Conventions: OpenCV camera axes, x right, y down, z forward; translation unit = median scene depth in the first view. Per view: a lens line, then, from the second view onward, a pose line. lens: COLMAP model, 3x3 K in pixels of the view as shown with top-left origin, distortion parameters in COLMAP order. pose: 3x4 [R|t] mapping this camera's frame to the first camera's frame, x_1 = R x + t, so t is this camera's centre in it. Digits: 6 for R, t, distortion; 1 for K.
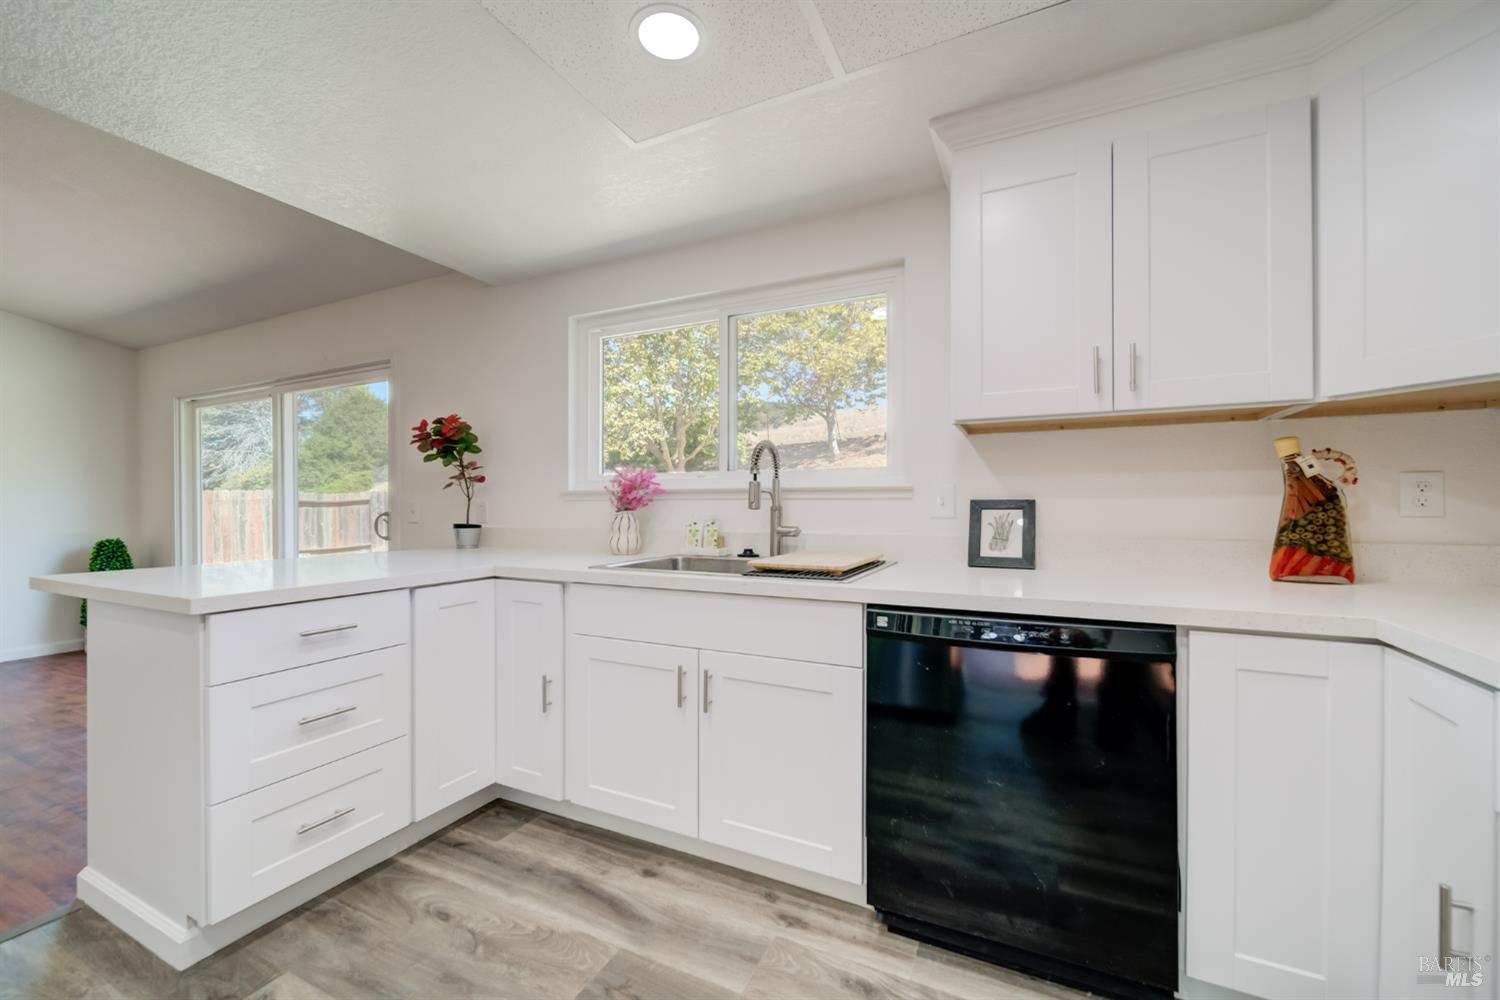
lens RADIAL K [[532.7, 0, 762.9], [0, 532.7, 503.6], [0, 0, 1]] dist [-0.002598, -0.001347]
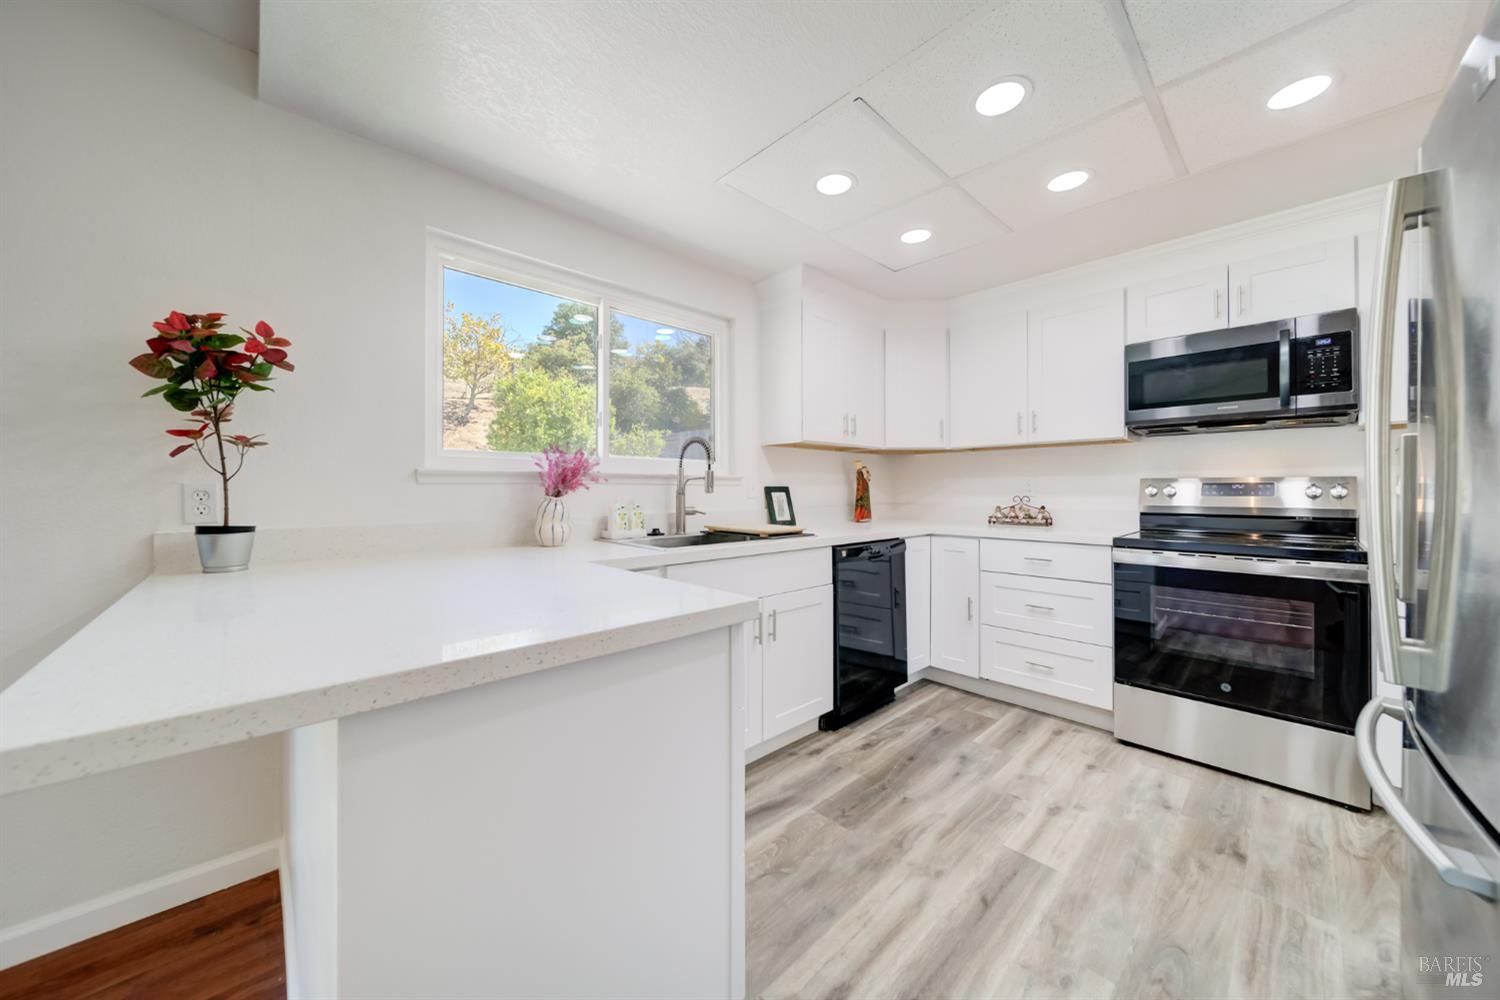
lens RADIAL K [[553.4, 0, 743.3], [0, 553.4, 488.2], [0, 0, 1]] dist [-0.001299, -0.000450]
pose [[0.382748, 0.002863, 0.923849, -1.256901], [0.000381, 0.999995, -0.003257, 0.004468], [-0.923853, 0.001598, 0.382744, 0.459972]]
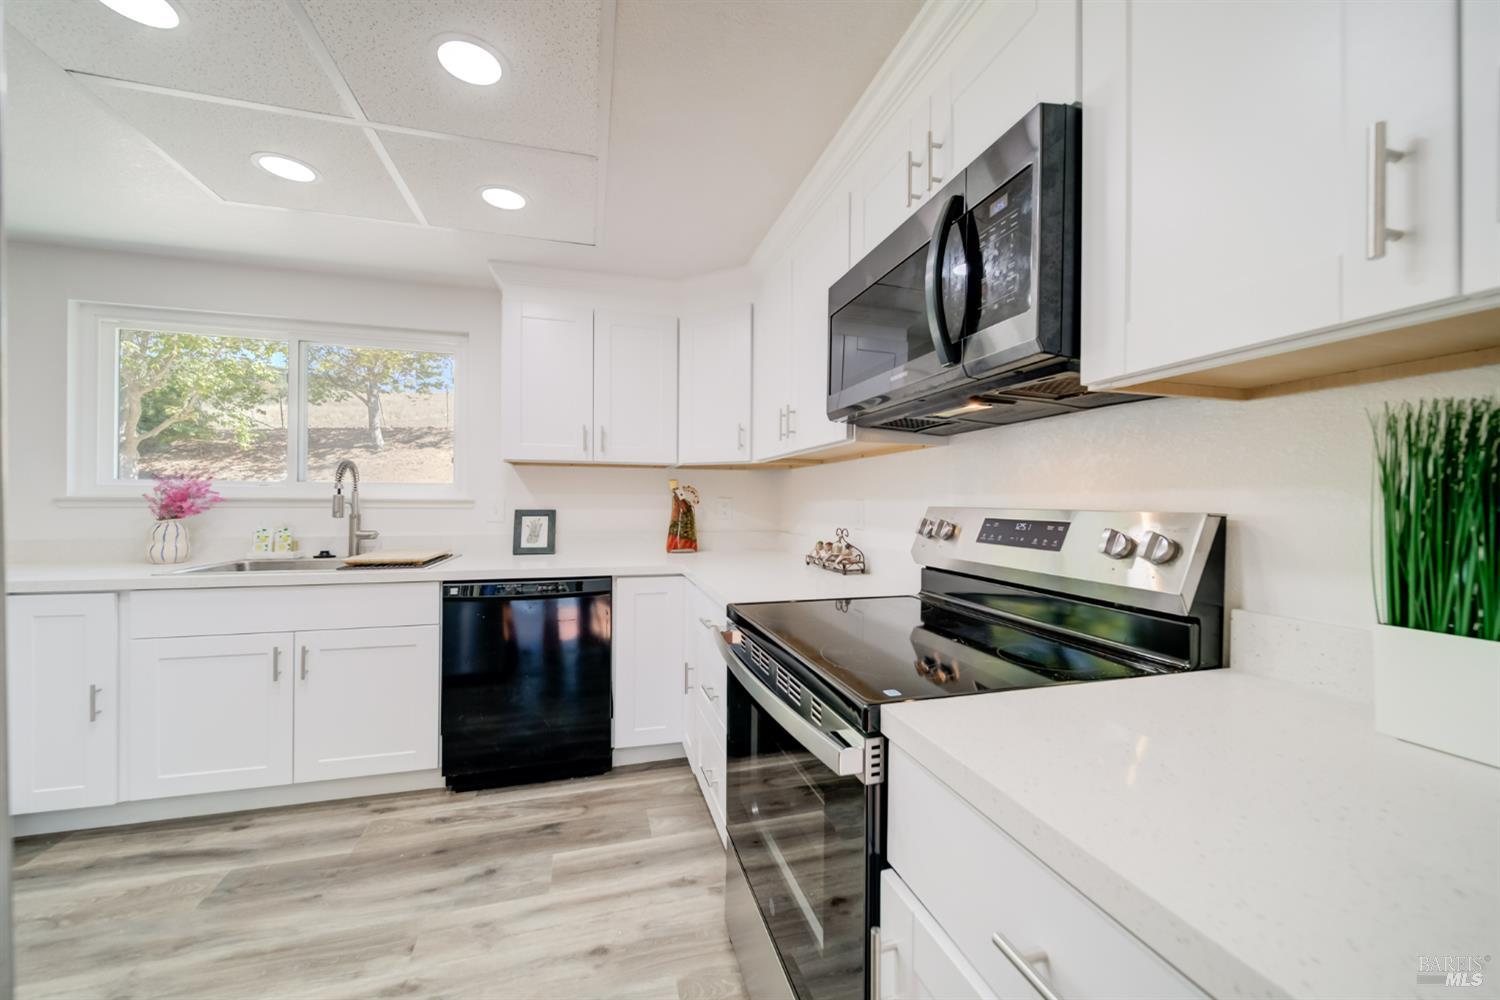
lens RADIAL K [[532.7, 0, 705.4], [0, 532.7, 504.8], [0, 0, 1]] dist [-0.002598, -0.001347]
pose [[0.770674, 0.004659, 0.637212, -0.154258], [-0.009936, 0.999940, 0.004706, -0.035125], [-0.637152, -0.009958, 0.770674, -0.509319]]
